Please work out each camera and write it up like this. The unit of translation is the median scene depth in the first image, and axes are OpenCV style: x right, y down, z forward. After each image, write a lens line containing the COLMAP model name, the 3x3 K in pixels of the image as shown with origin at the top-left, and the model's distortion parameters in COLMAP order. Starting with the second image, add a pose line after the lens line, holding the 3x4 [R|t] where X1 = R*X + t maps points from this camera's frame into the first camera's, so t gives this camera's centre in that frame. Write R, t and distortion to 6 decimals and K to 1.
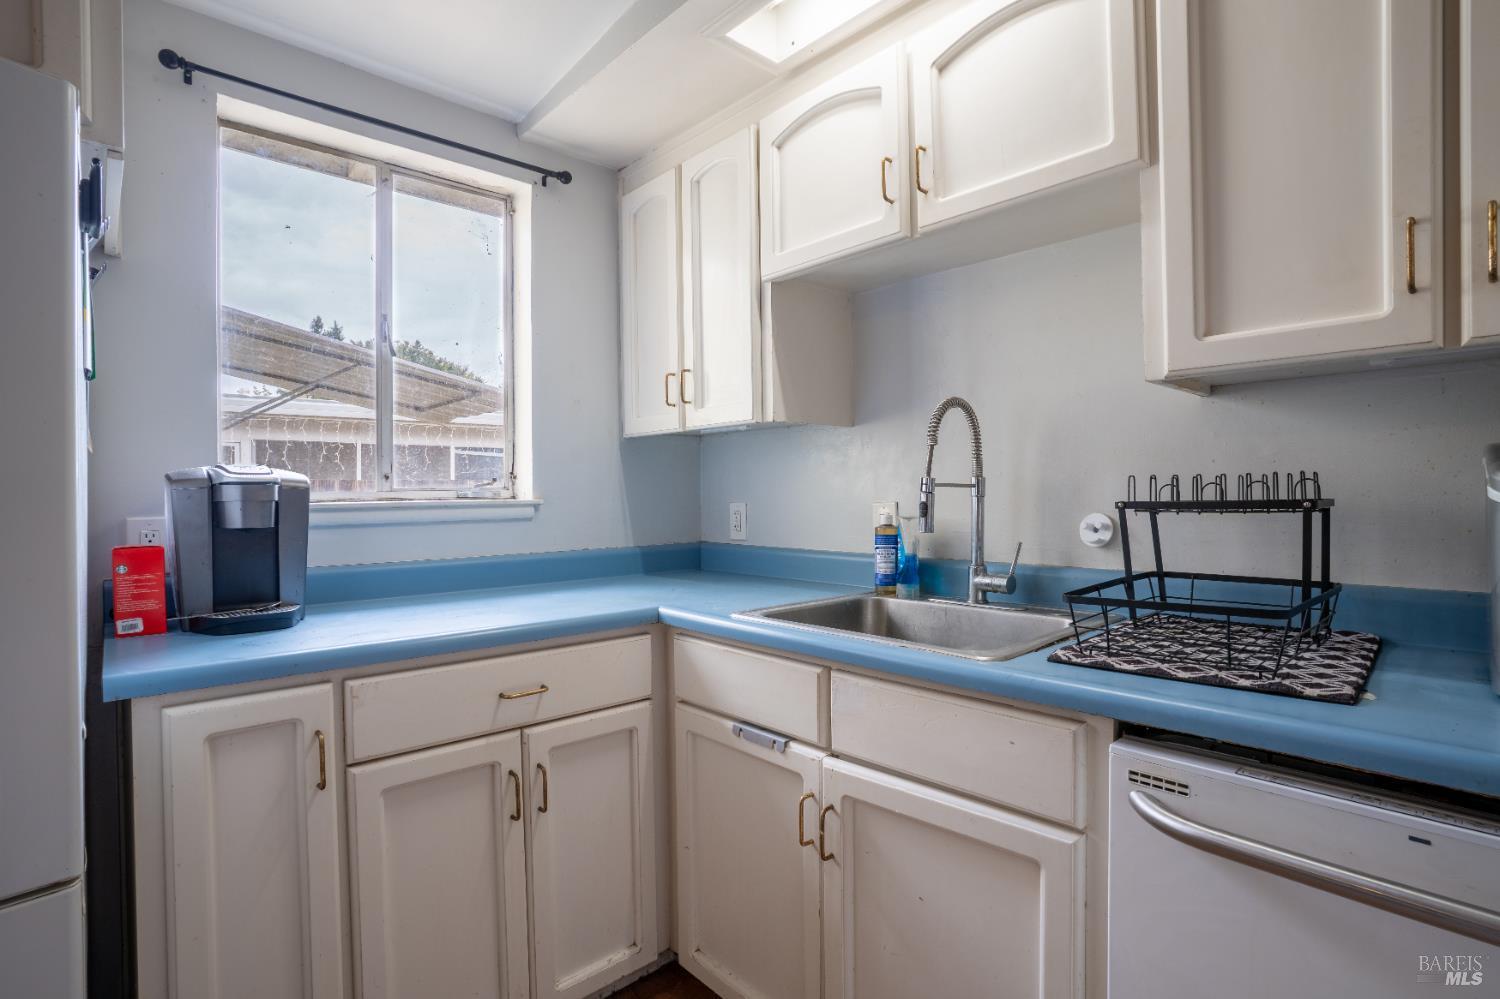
lens RADIAL K [[731.9, 0, 750.0], [0, 731.9, 499.5], [0, 0, 1]] dist [-0.073991, 0.032828]
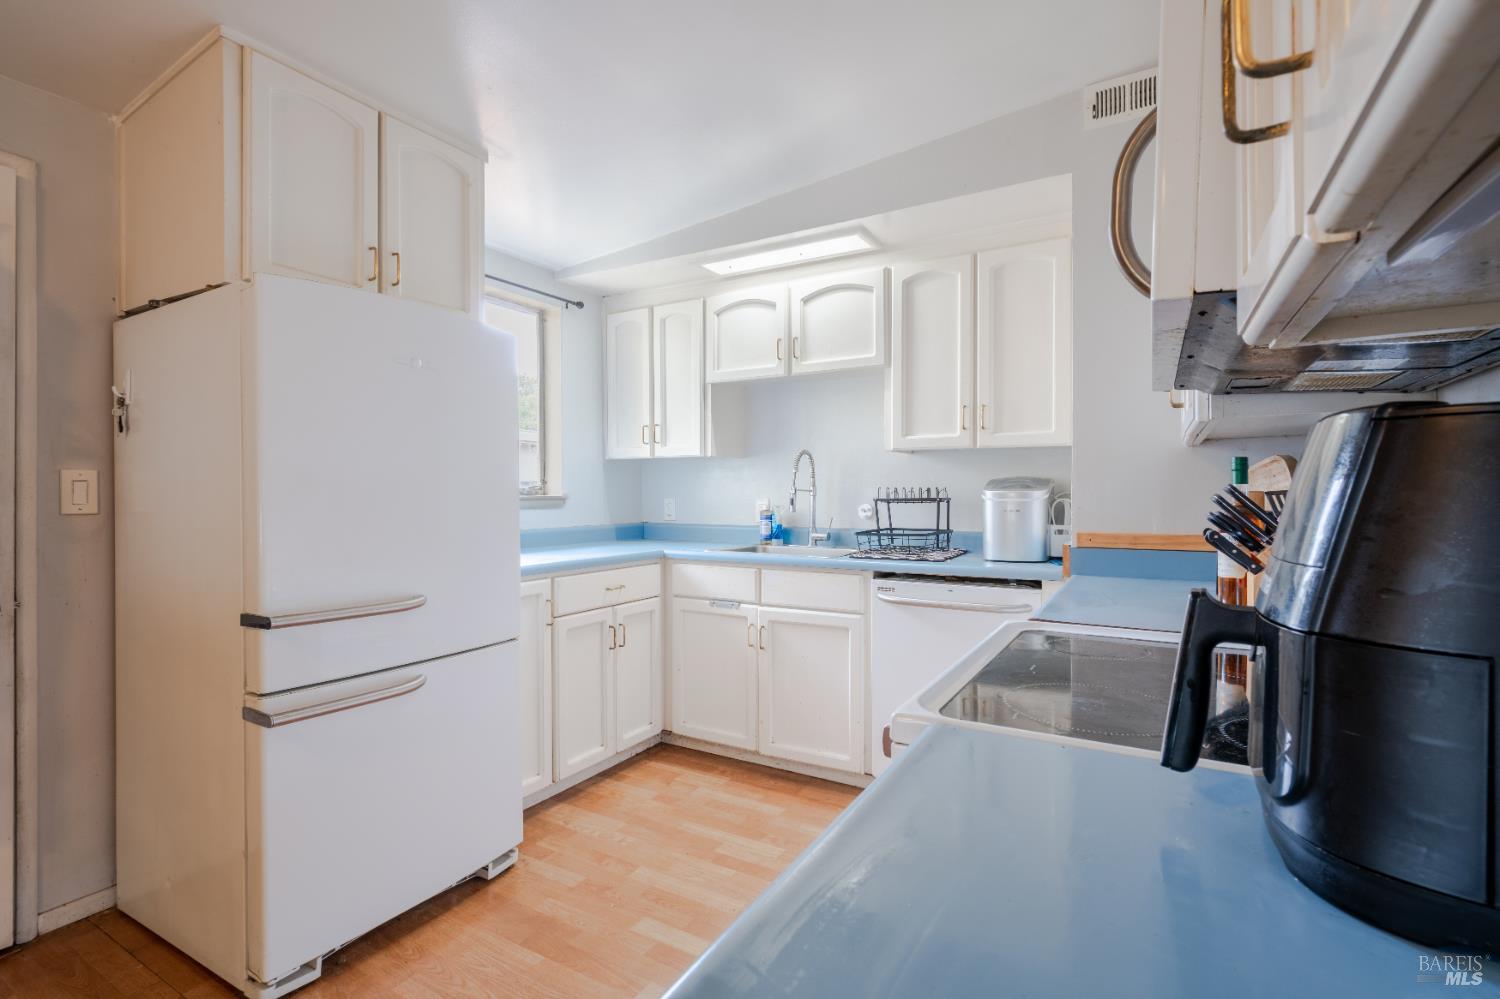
lens RADIAL K [[709.1, 0, 750.0], [0, 709.1, 499.5], [0, 0, 1]] dist [0.001158, 0.000493]
pose [[0.956863, 0.006753, 0.290460, -0.504202], [-0.007011, 0.999975, -0.000154, 0.008758], [-0.290454, -0.001889, 0.956887, -1.006657]]
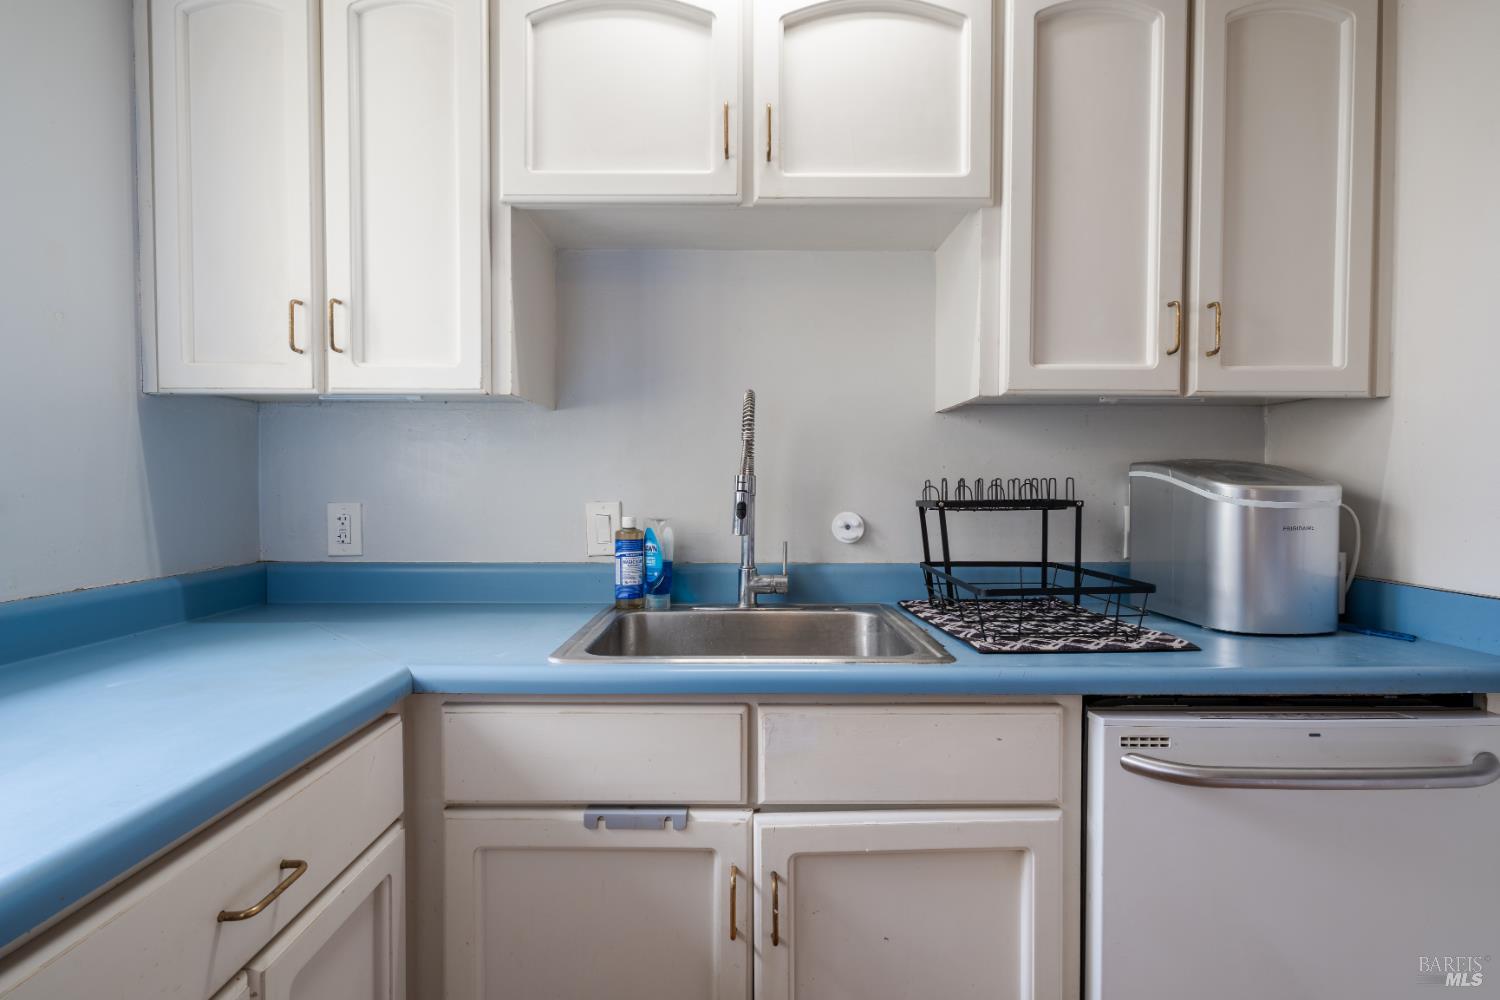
lens RADIAL K [[716.1, 0, 750.0], [0, 716.1, 500.0], [0, 0, 1]] dist [0.000407, 0.000318]
pose [[0.670451, -0.001178, 0.741953, -0.423709], [-0.001673, 0.999994, 0.003099, -0.001784], [-0.741952, -0.003319, 0.670445, 0.397581]]
